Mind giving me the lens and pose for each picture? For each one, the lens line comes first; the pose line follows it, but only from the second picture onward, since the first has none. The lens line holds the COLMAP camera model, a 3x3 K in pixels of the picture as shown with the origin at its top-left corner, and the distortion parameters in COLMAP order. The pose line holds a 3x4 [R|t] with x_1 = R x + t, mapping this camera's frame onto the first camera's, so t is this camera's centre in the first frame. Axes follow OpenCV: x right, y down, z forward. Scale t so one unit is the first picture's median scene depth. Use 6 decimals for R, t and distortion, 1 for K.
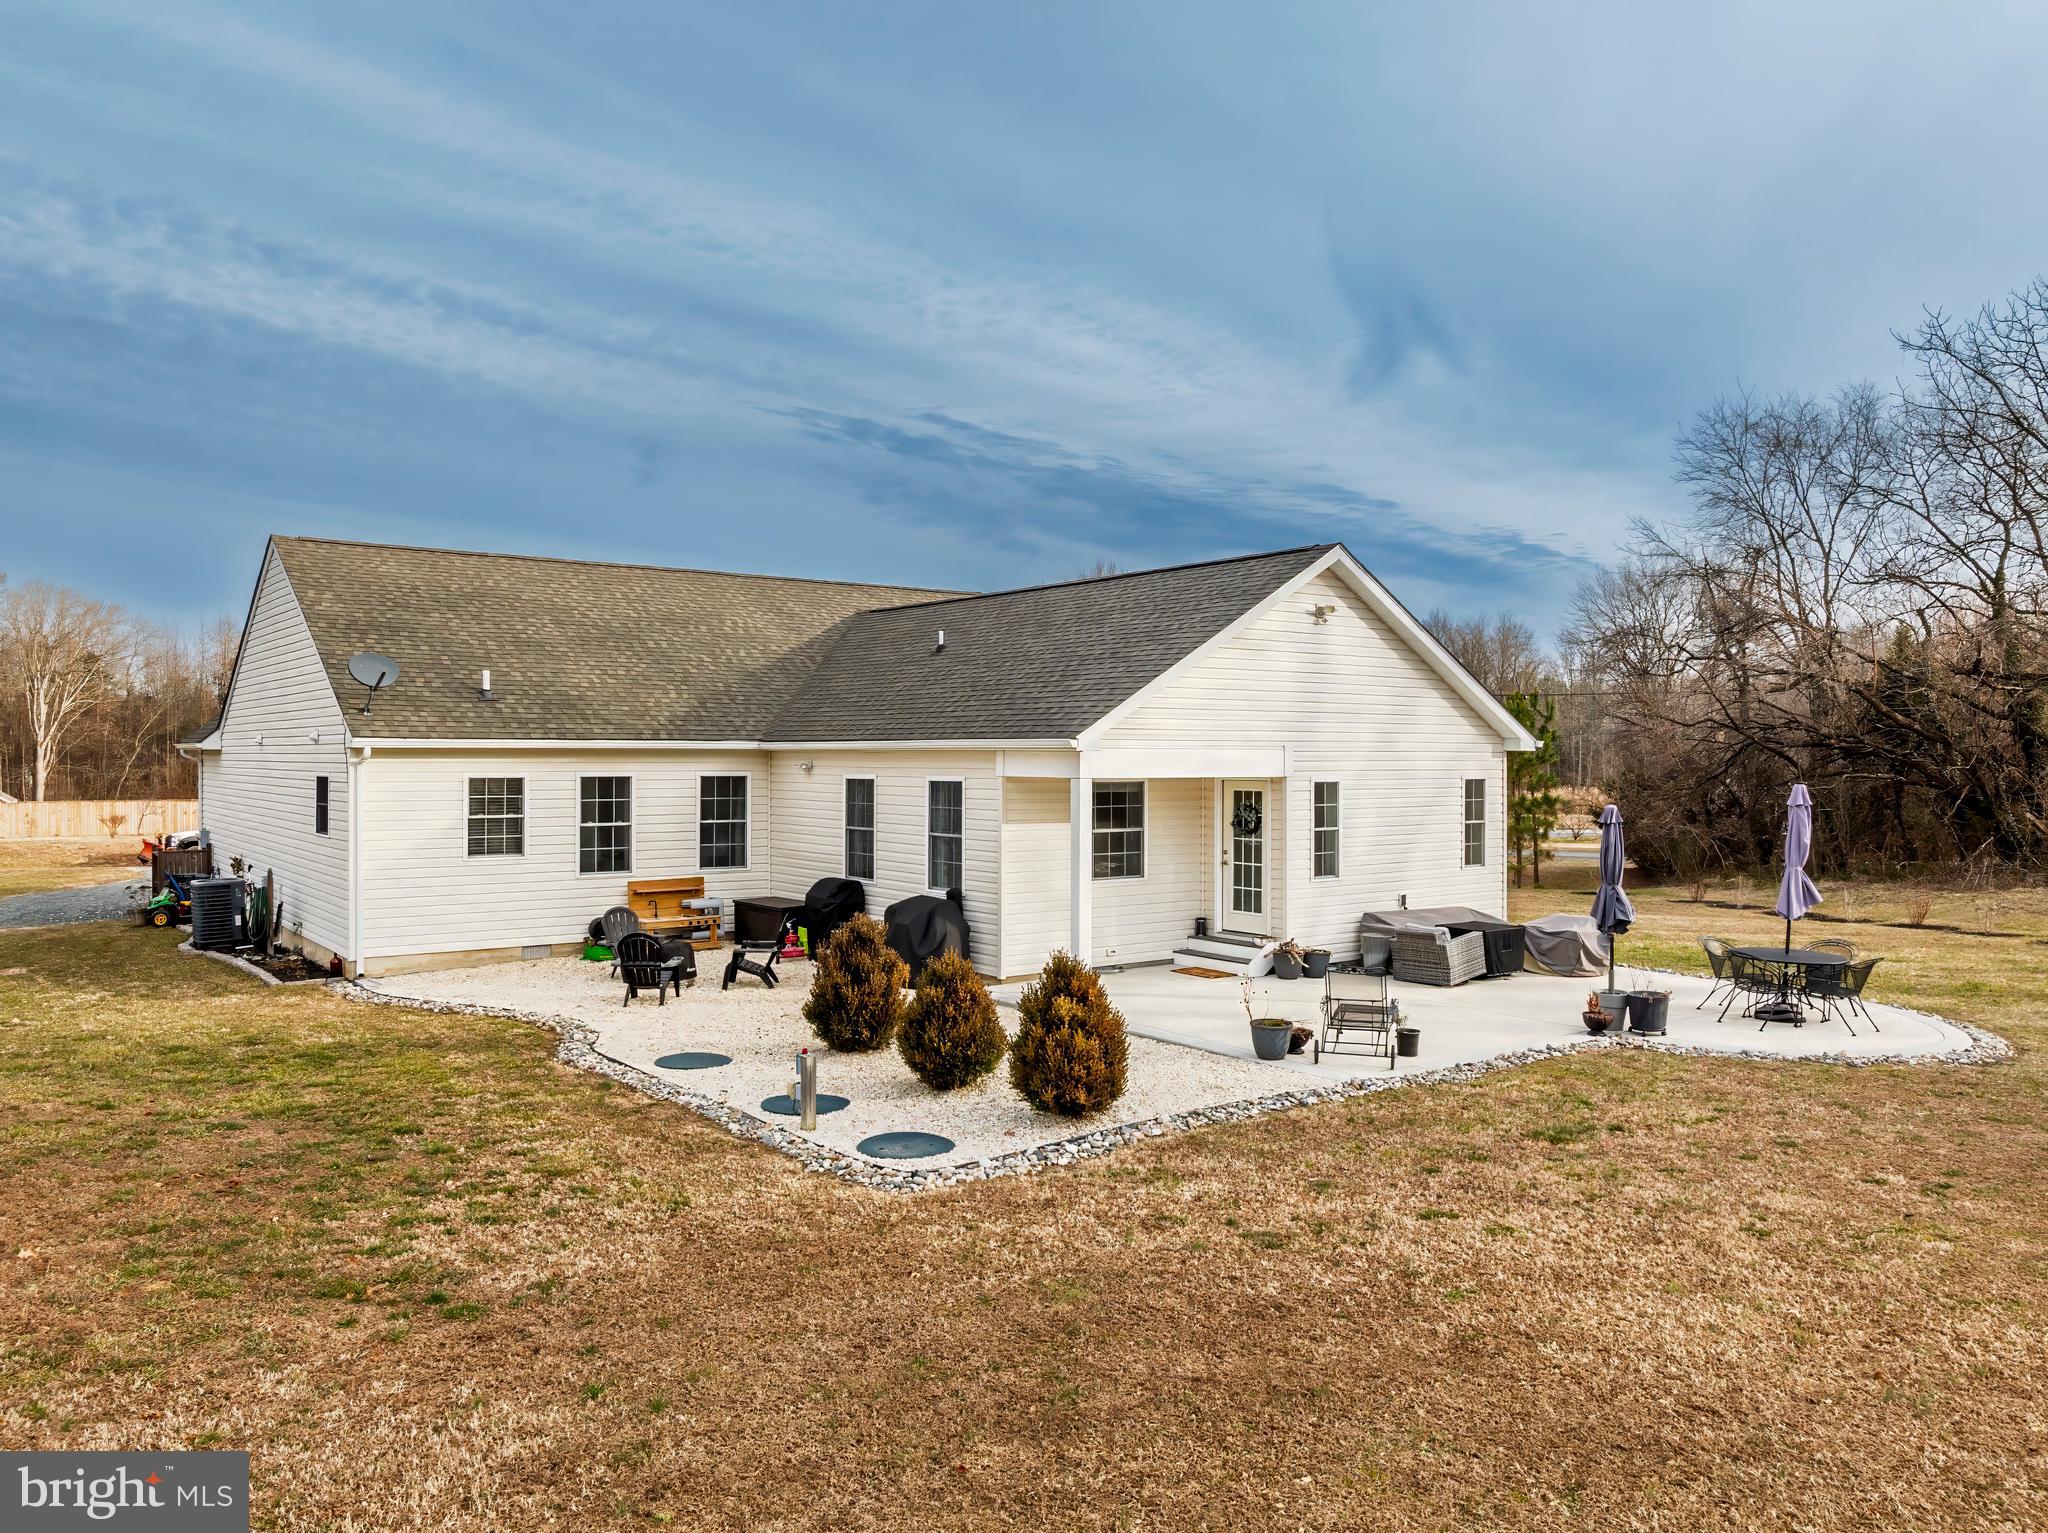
lens RADIAL K [[1501.2, 0, 1017.3], [0, 1501.2, 753.6], [0, 0, 1]] dist [-0.016503, 0.003425]
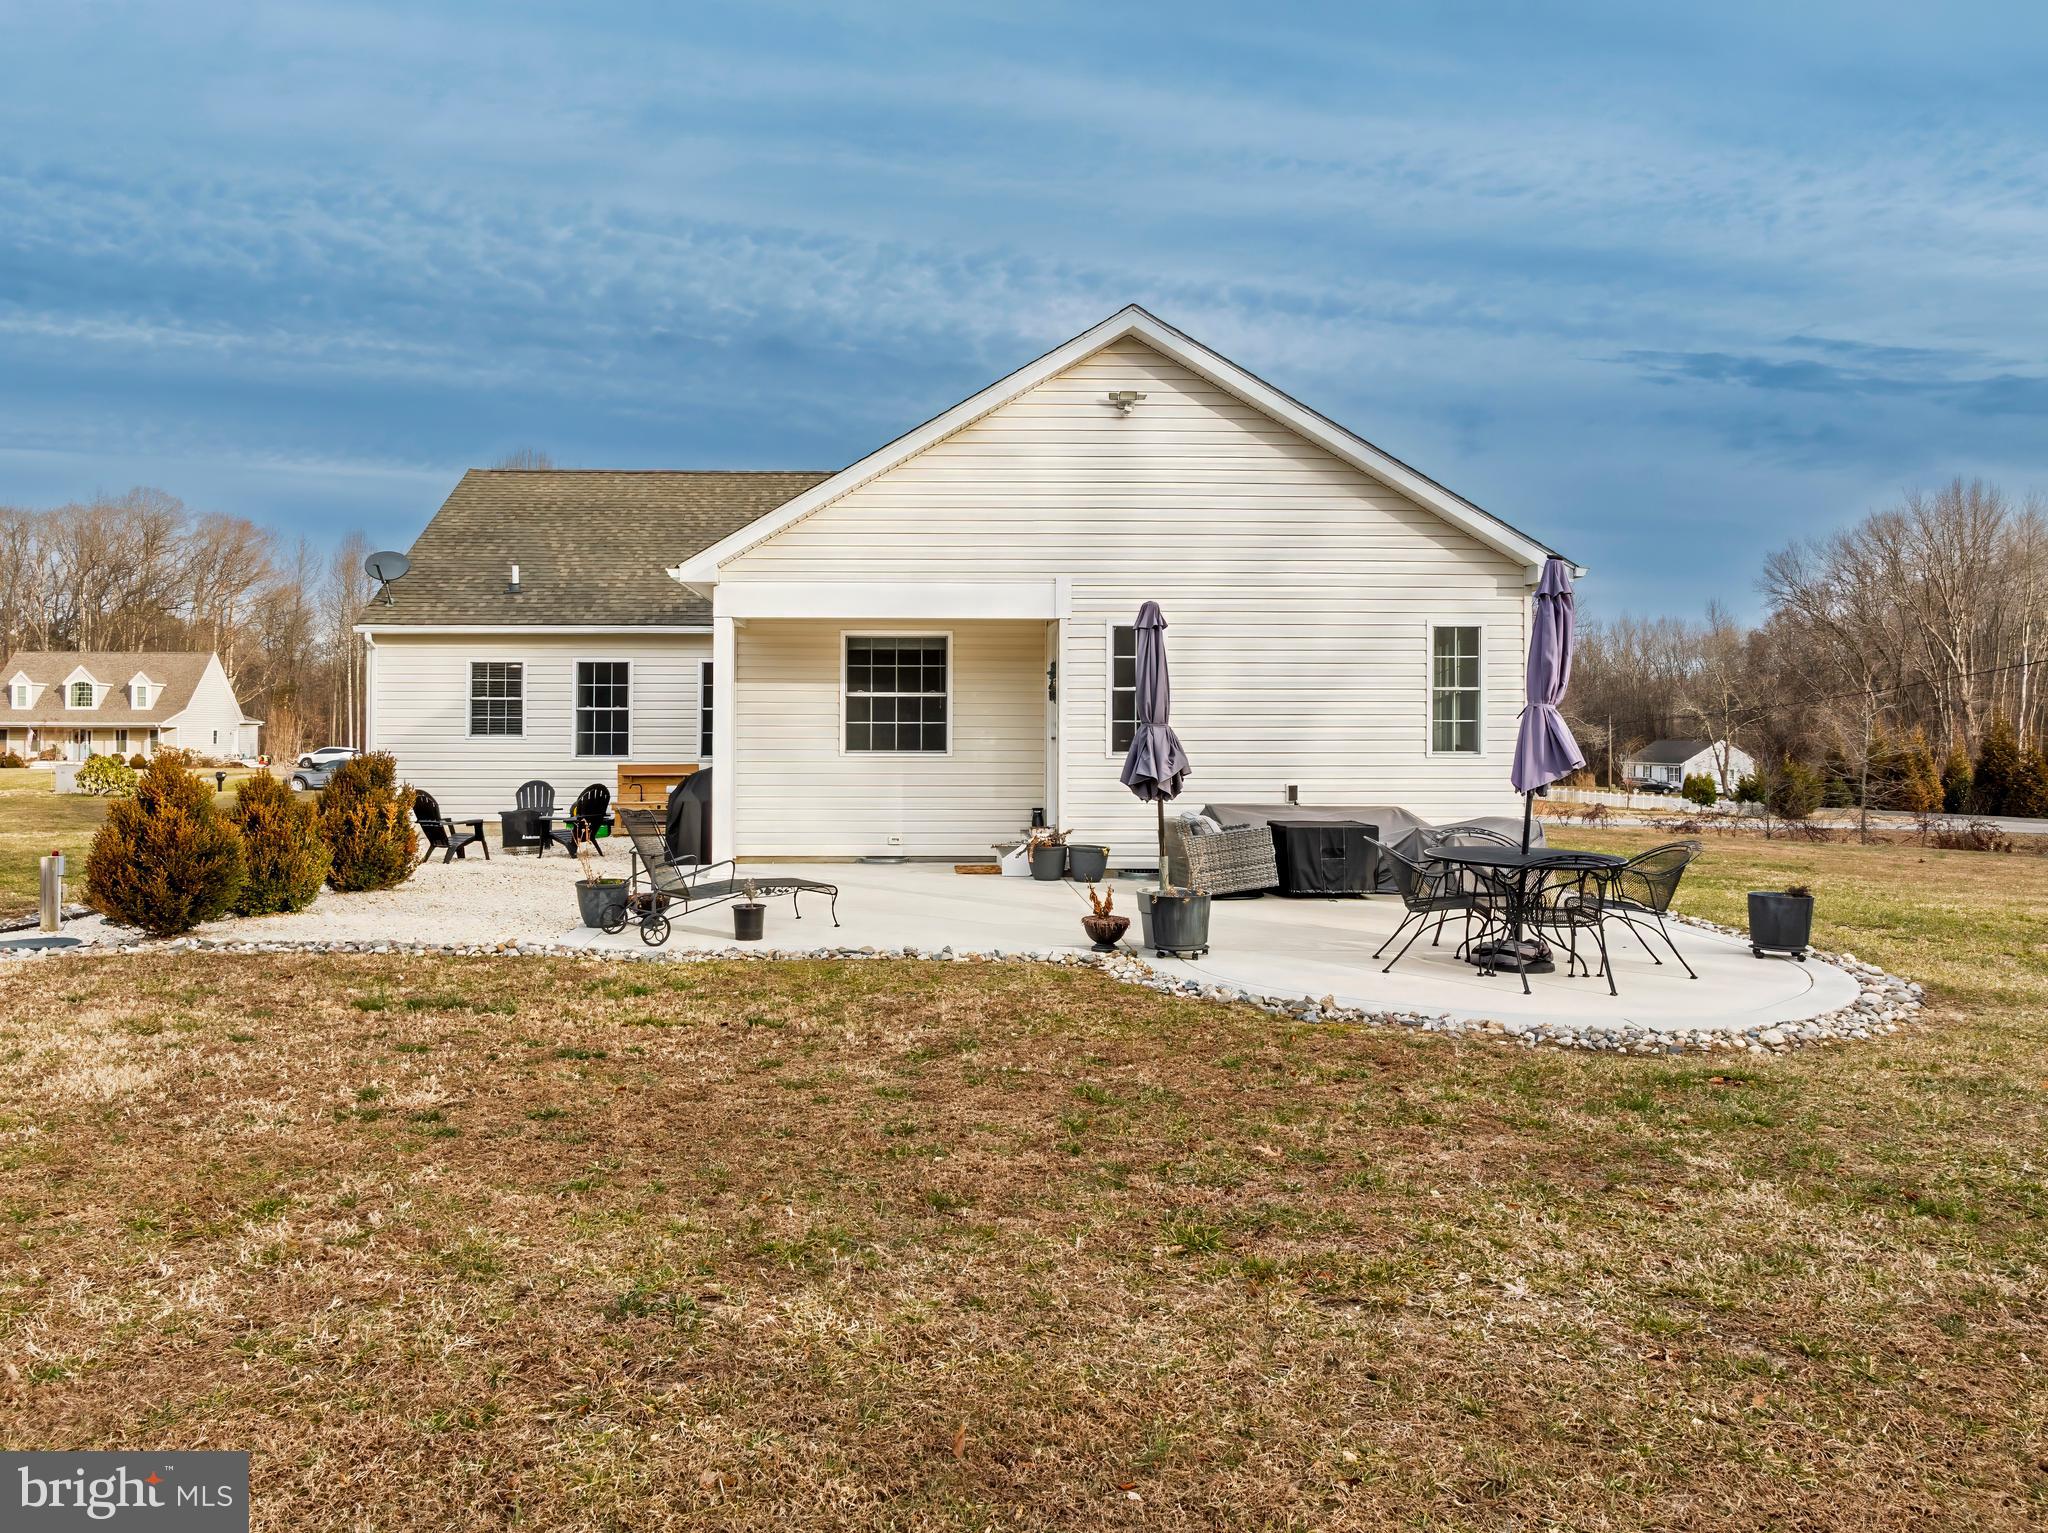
lens RADIAL K [[1501.2, 0, 1017.3], [0, 1501.2, 753.6], [0, 0, 1]] dist [-0.016503, 0.003425]
pose [[0.804948, 0.001194, -0.593344, 0.574492], [-0.001815, 0.999998, -0.000450, 0.079157], [0.593343, 0.001439, 0.804949, 0.347030]]
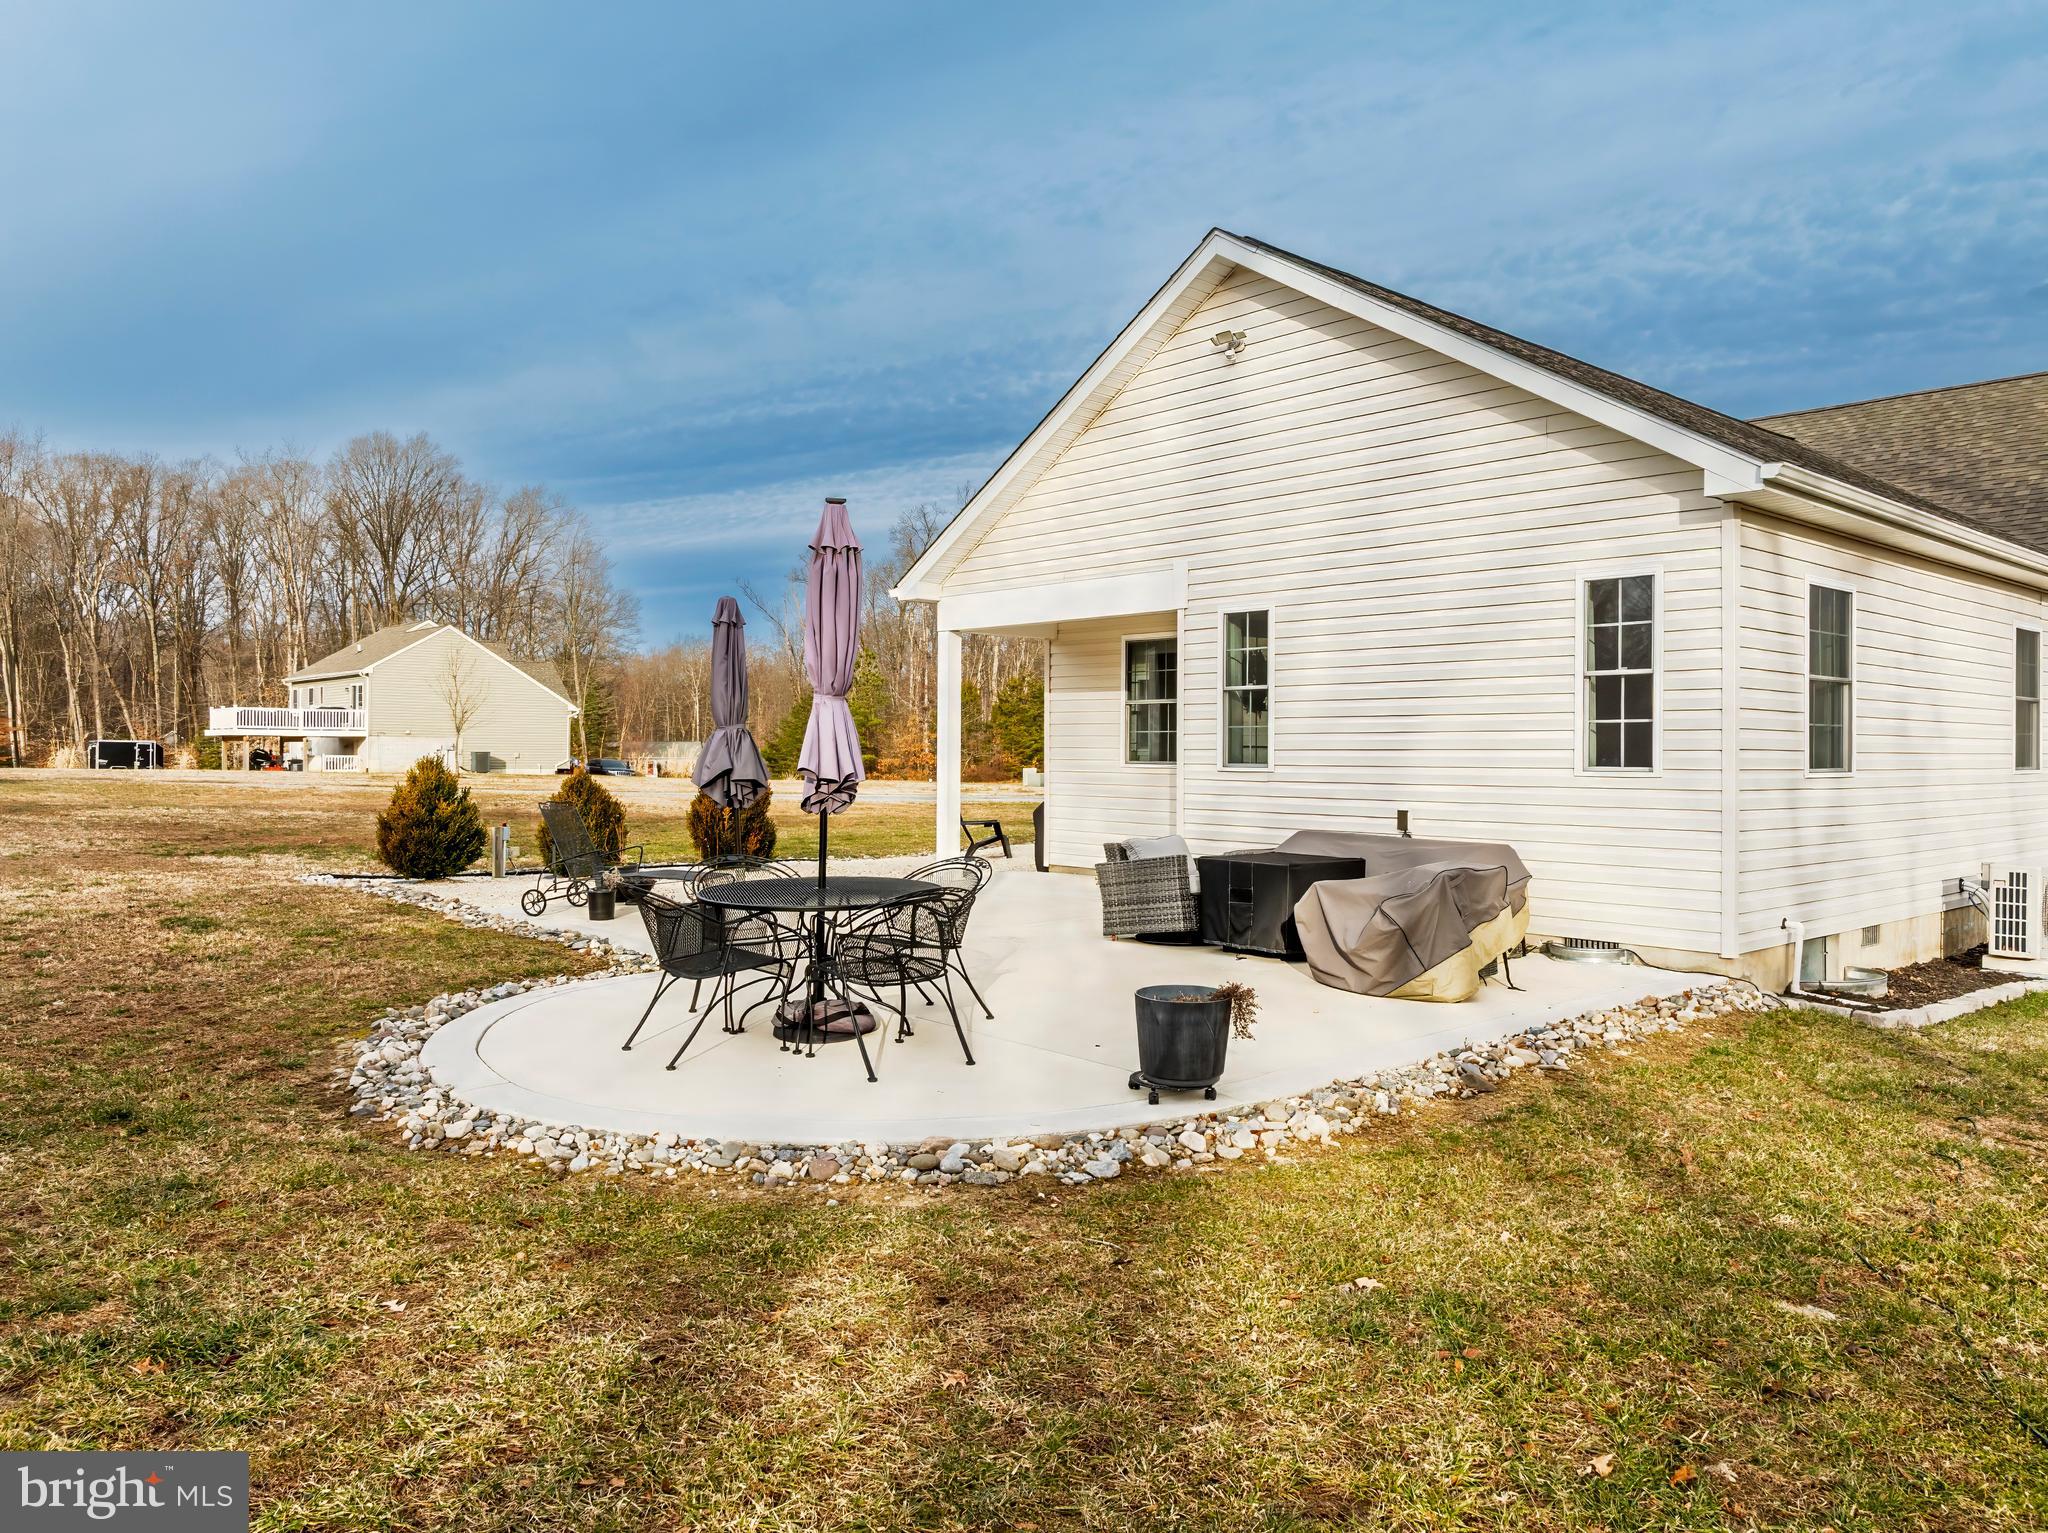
lens RADIAL K [[1447.6, 0, 1028.7], [0, 1447.6, 755.0], [0, 0, 1]] dist [-0.021133, 0.003810]
pose [[0.064596, -0.001794, -0.997910, 0.758187], [-0.010653, 0.999940, -0.002488, 0.076613], [0.997855, 0.010791, 0.064573, 0.832423]]
